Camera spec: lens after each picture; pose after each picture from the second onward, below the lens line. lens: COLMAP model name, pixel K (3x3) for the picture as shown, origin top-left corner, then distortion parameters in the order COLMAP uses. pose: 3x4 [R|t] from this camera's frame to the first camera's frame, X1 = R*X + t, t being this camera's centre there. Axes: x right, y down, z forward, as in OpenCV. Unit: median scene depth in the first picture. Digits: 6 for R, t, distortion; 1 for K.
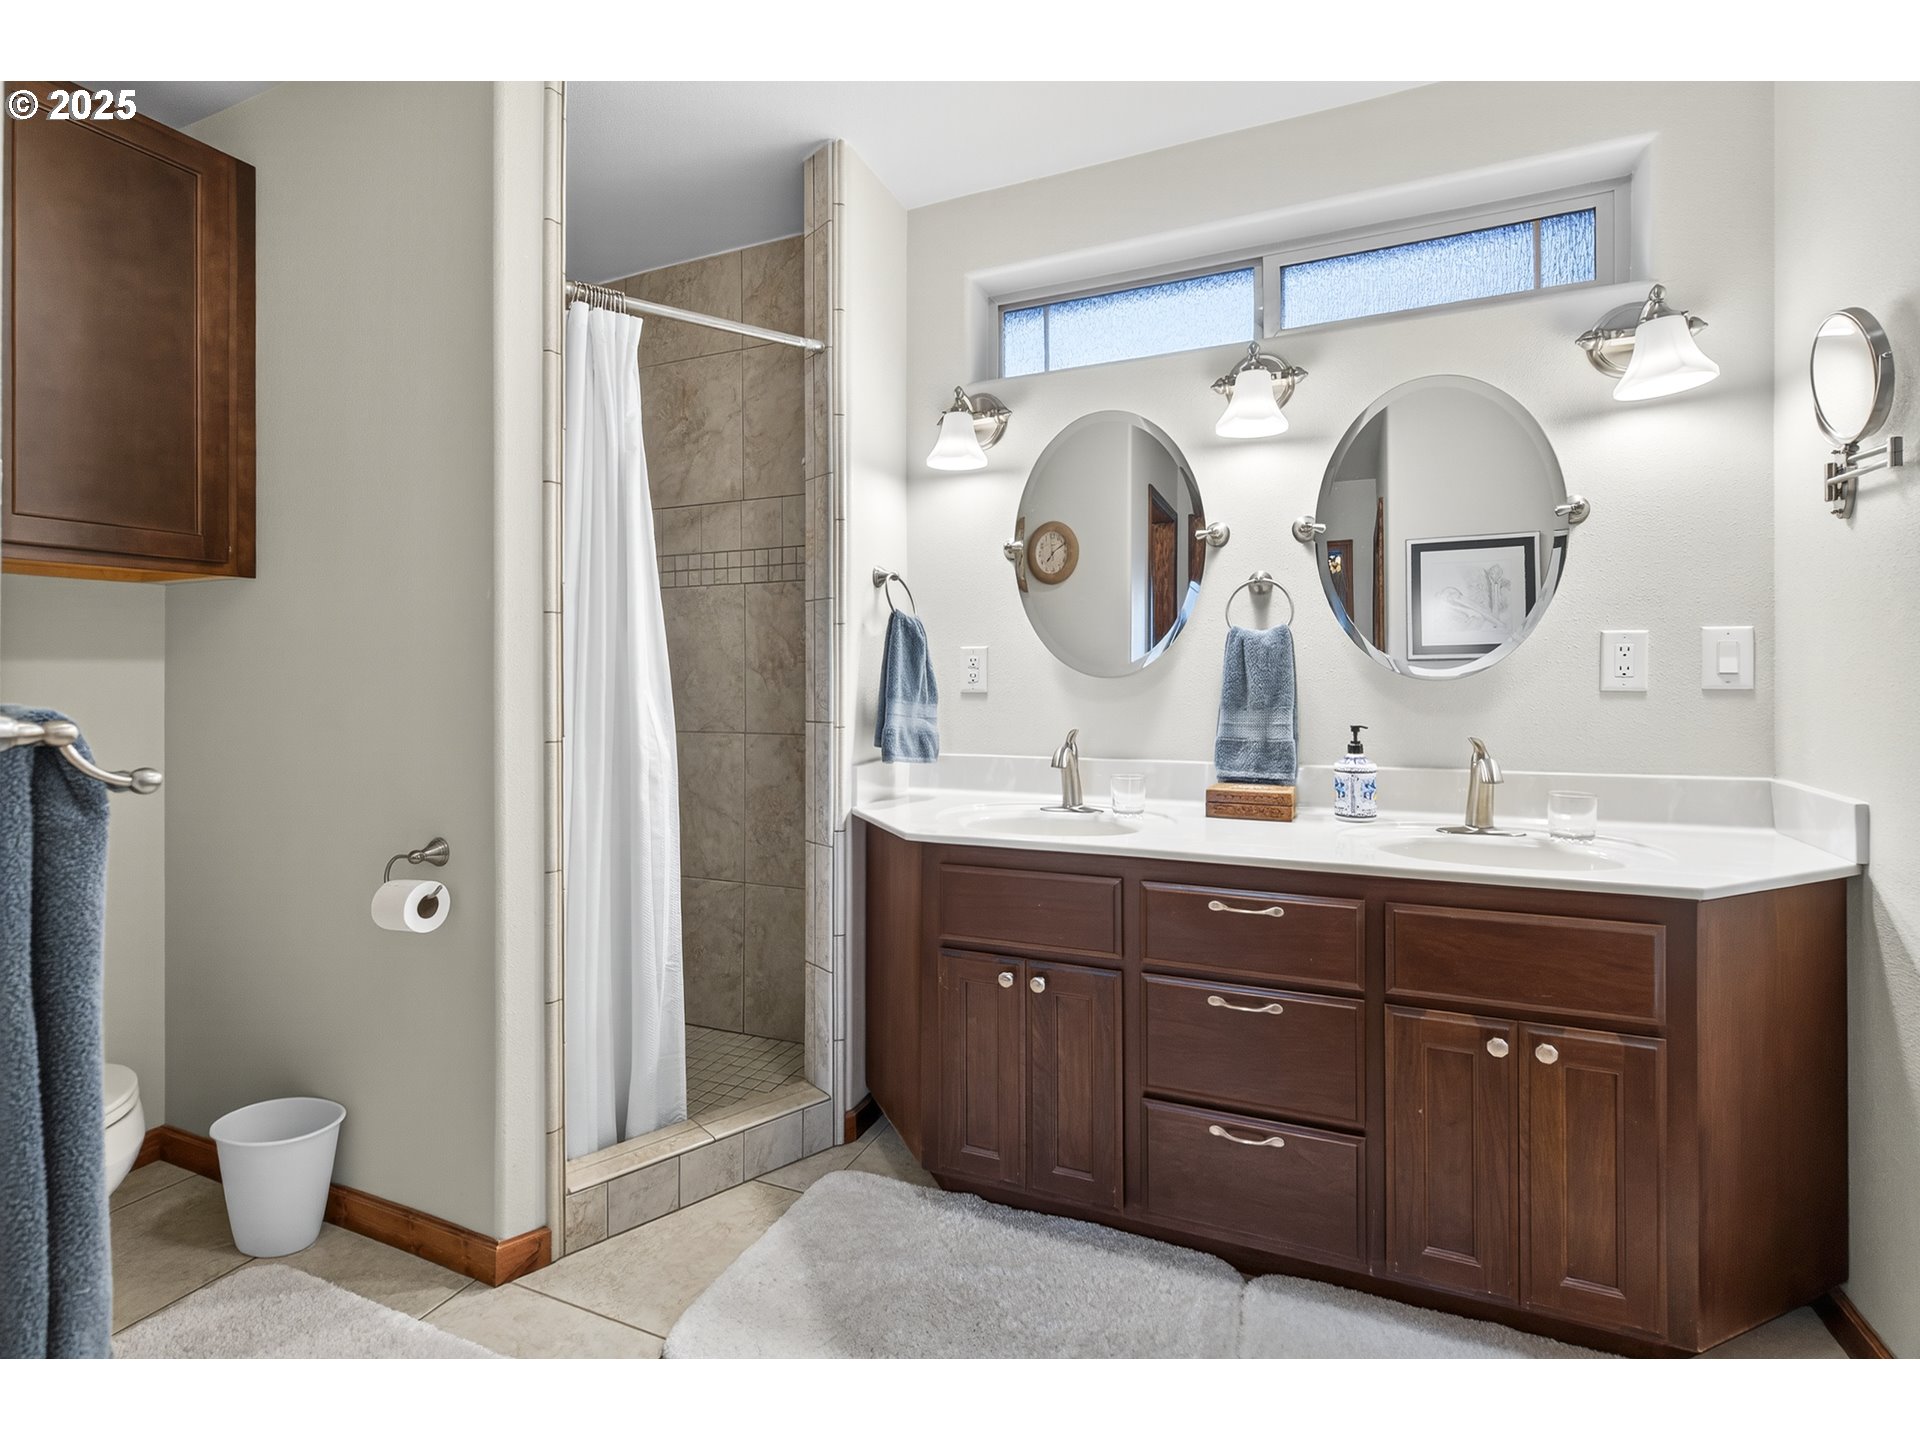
lens RADIAL K [[879.2, 0, 956.3], [0, 879.2, 671.0], [0, 0, 1]] dist [0.001026, -0.004454]
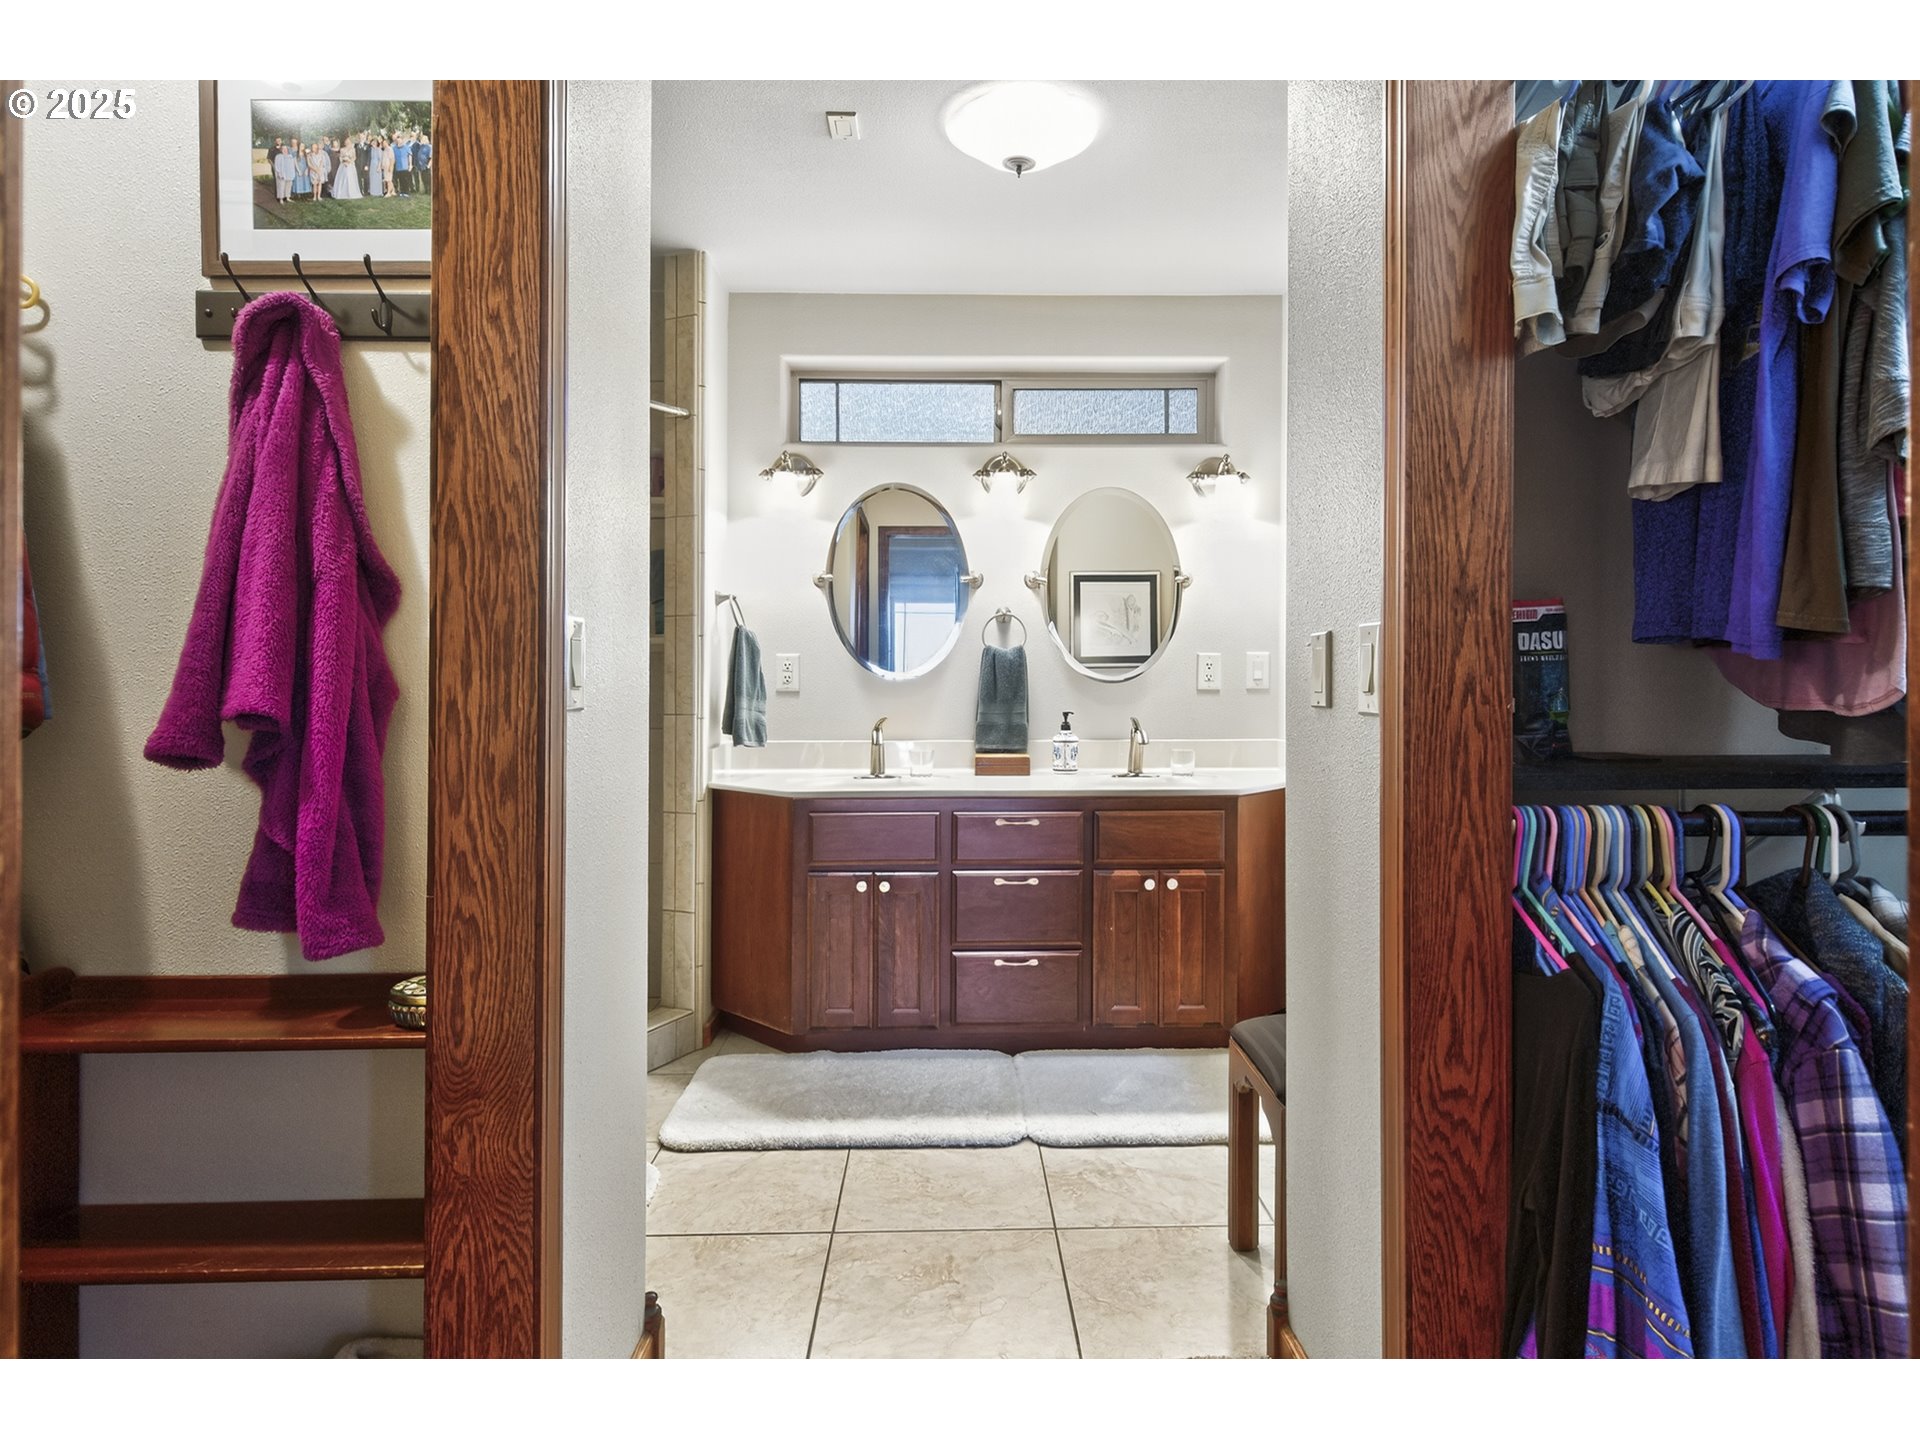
lens RADIAL K [[1020.5, 0, 996.4], [0, 1020.5, 676.8], [0, 0, 1]] dist [0.001957, -0.007649]
pose [[0.904795, 0.006247, 0.425802, -0.391573], [-0.008253, 0.999962, 0.002867, -0.003712], [-0.425768, -0.006108, 0.904812, -0.529245]]
